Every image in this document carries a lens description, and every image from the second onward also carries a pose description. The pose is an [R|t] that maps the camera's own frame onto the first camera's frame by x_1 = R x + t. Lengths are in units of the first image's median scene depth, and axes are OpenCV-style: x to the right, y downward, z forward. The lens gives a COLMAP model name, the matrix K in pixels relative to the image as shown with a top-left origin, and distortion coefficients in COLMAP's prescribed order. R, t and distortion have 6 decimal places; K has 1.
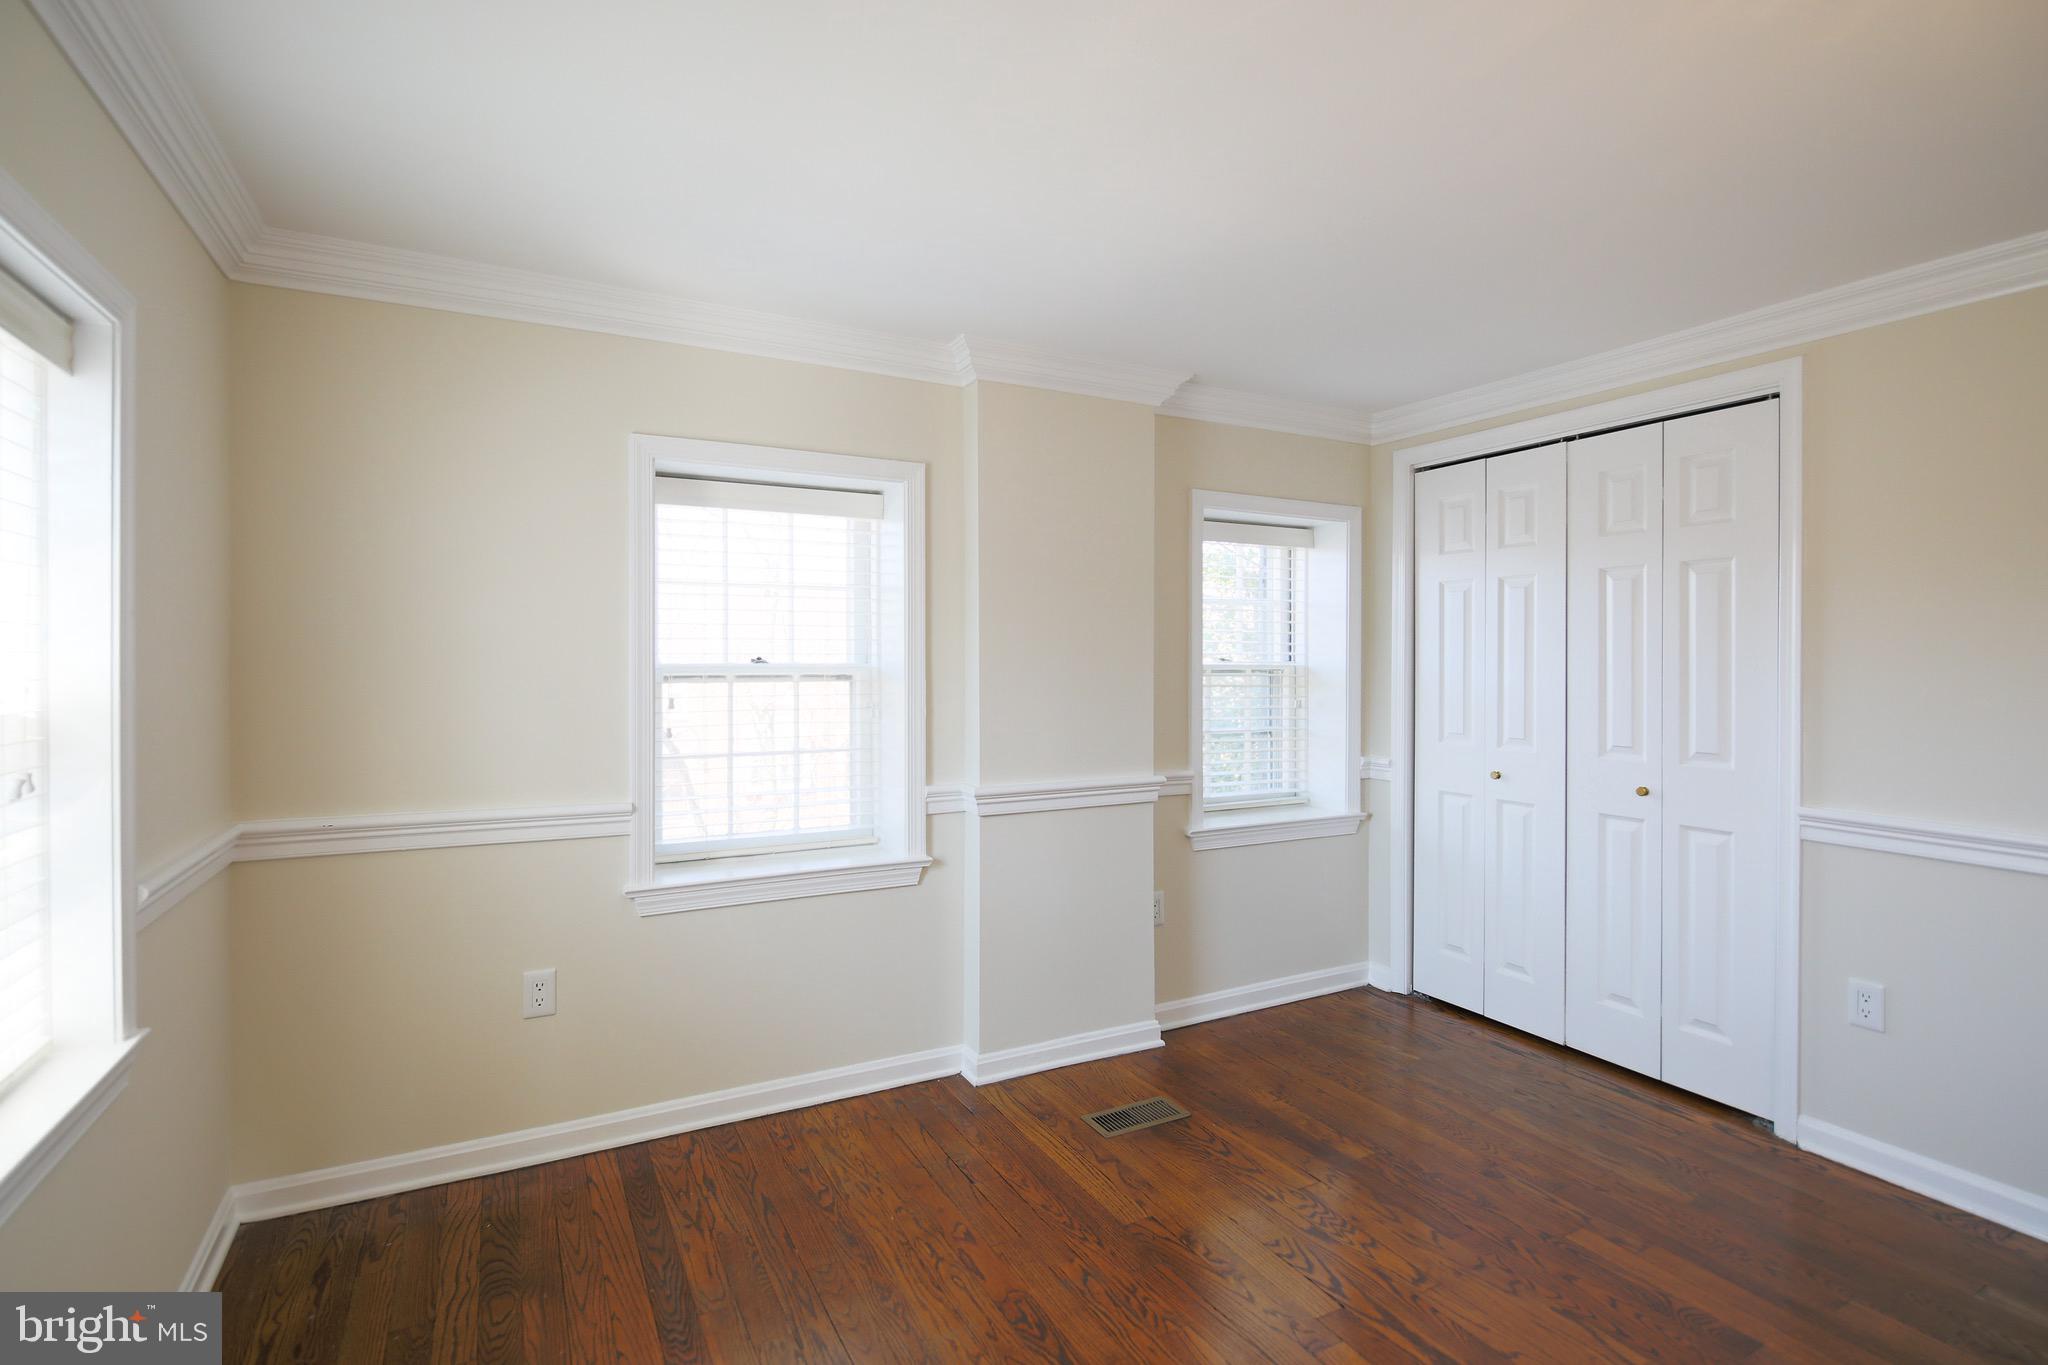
lens RADIAL K [[961.4, 0, 1014.7], [0, 961.4, 685.2], [0, 0, 1]] dist [-0.002425, -0.000497]
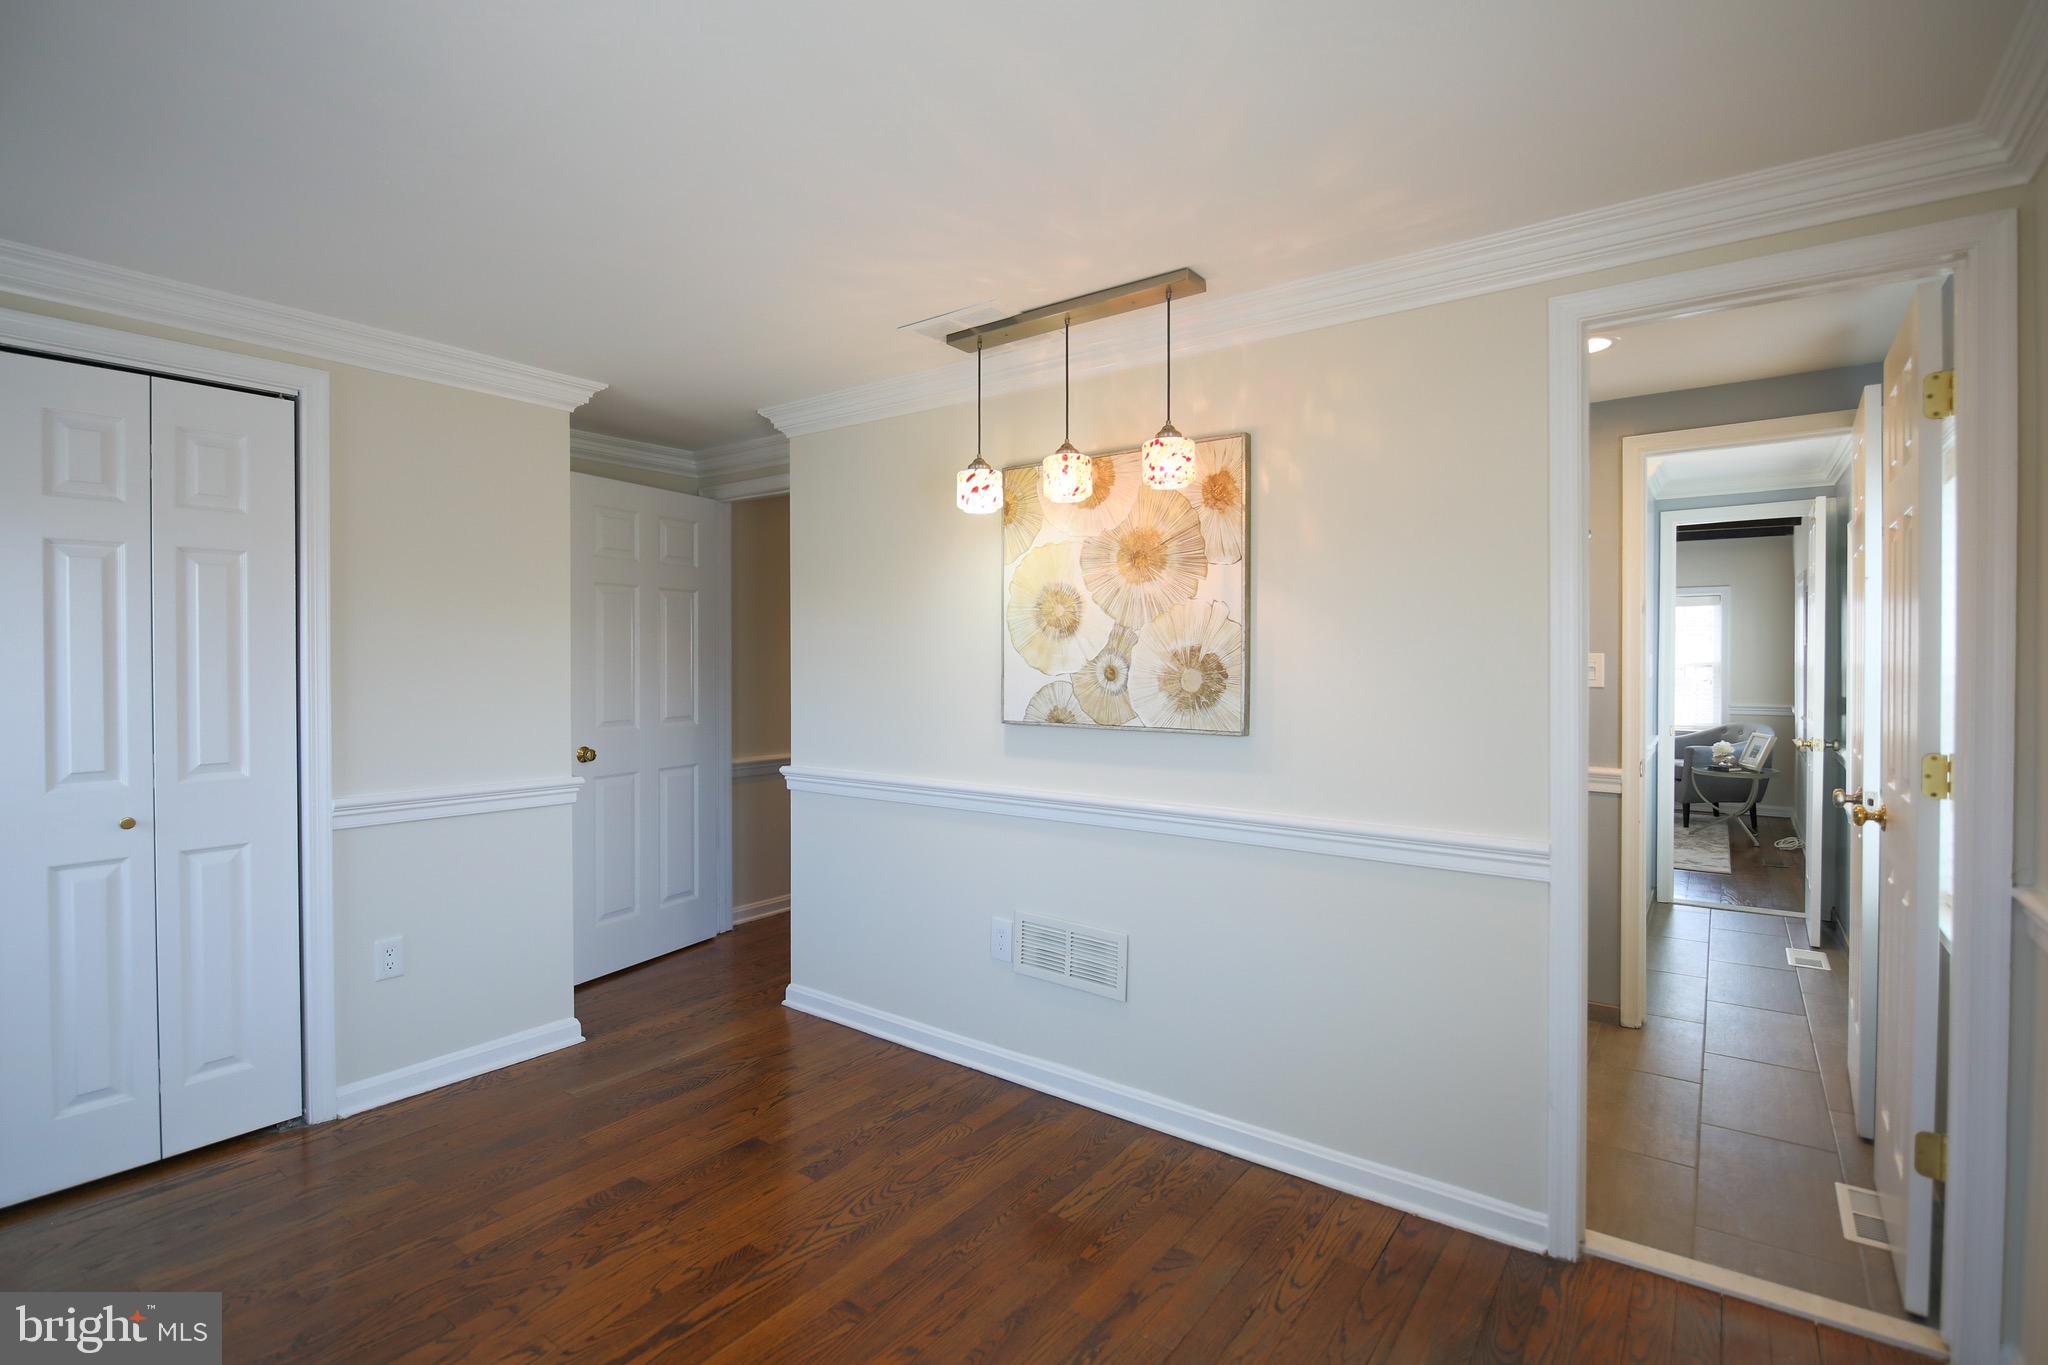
lens RADIAL K [[961.4, 0, 1014.7], [0, 961.4, 685.2], [0, 0, 1]] dist [-0.002425, -0.000497]
pose [[-0.422582, -0.023893, 0.906010, -0.418953], [0.021577, 0.999104, 0.036412, -0.020191], [-0.906068, 0.034936, -0.421688, 0.698287]]
